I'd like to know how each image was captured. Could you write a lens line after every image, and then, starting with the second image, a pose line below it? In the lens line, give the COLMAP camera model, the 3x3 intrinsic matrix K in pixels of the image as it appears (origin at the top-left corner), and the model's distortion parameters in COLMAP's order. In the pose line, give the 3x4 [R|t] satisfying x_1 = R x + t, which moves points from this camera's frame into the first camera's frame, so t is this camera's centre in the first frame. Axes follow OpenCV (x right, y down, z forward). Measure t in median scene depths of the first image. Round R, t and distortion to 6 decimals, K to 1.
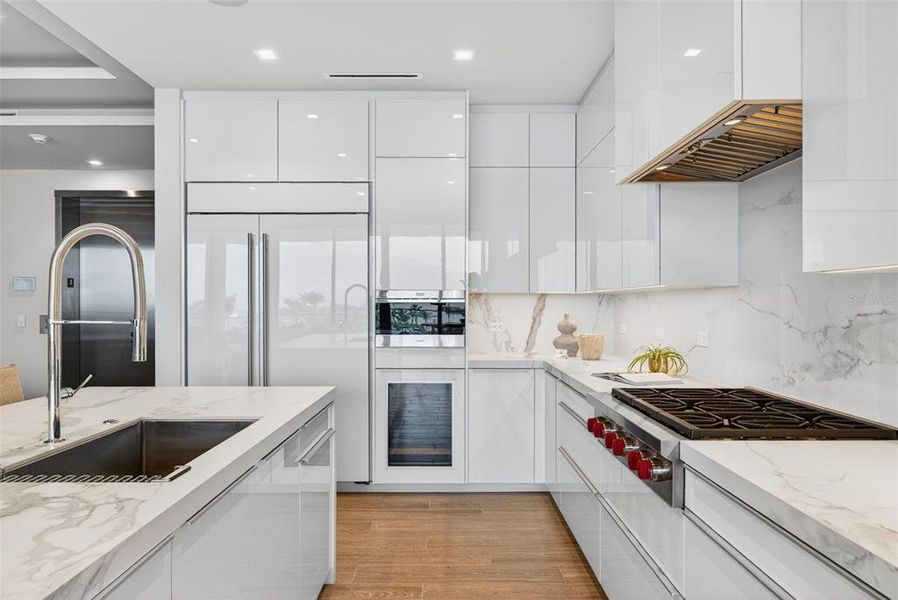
lens RADIAL K [[606.2, 0, 446.2], [0, 606.2, 301.7], [0, 0, 1]] dist [0.000902, 0.000226]
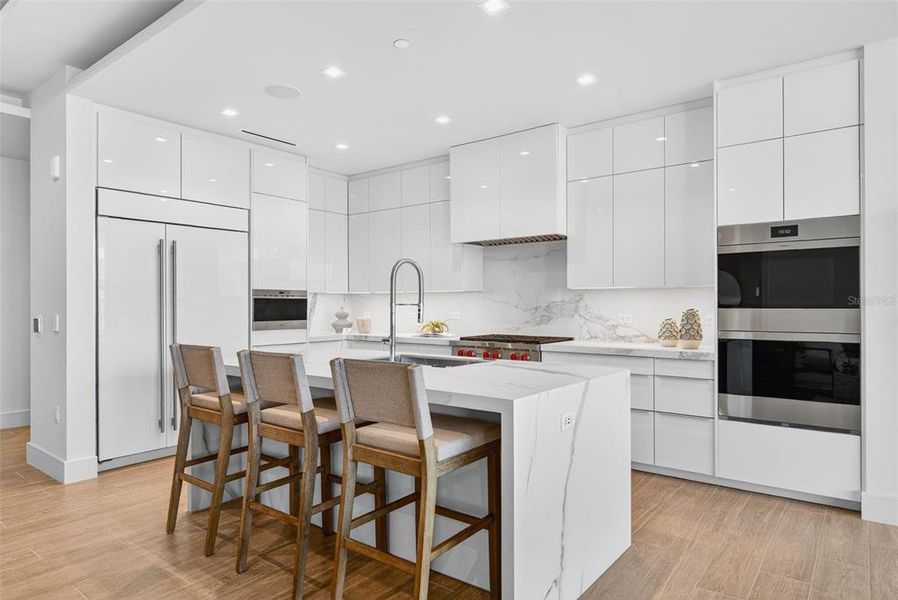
lens RADIAL K [[544.2, 0, 449.9], [0, 544.2, 304.2], [0, 0, 1]] dist [0.002705, -0.002432]
pose [[0.602401, -0.003289, 0.798187, -0.829197], [-0.000026, 0.999991, 0.004141, 0.009748], [-0.798193, -0.002515, 0.602396, -0.094276]]
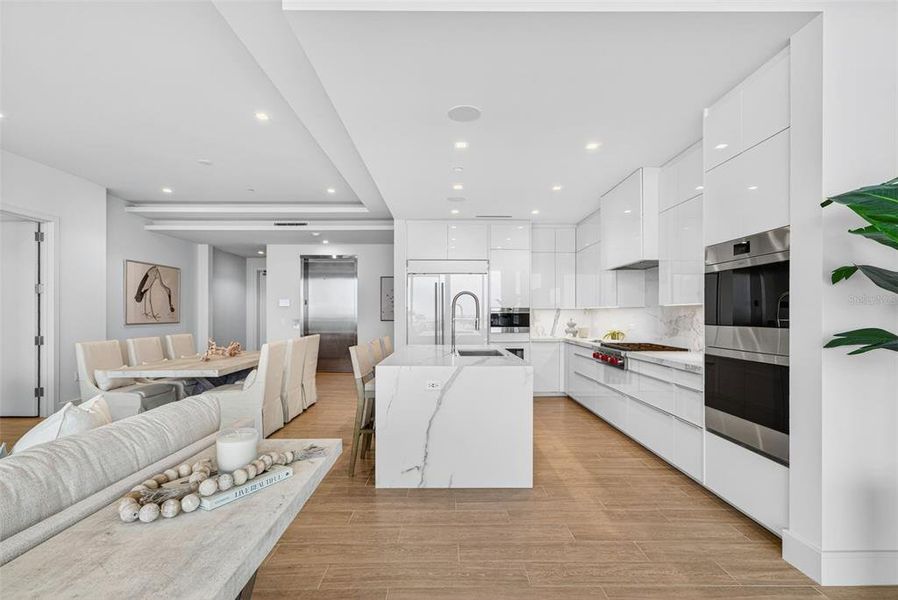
lens RADIAL K [[443.4, 0, 456.1], [0, 443.4, 317.2], [0, 0, 1]] dist [-0.005234, 0.003445]
pose [[0.999601, -0.001765, 0.028191, -0.293570], [0.001432, 0.999929, 0.011805, -0.003091], [-0.028209, -0.011760, 0.999533, -0.671343]]
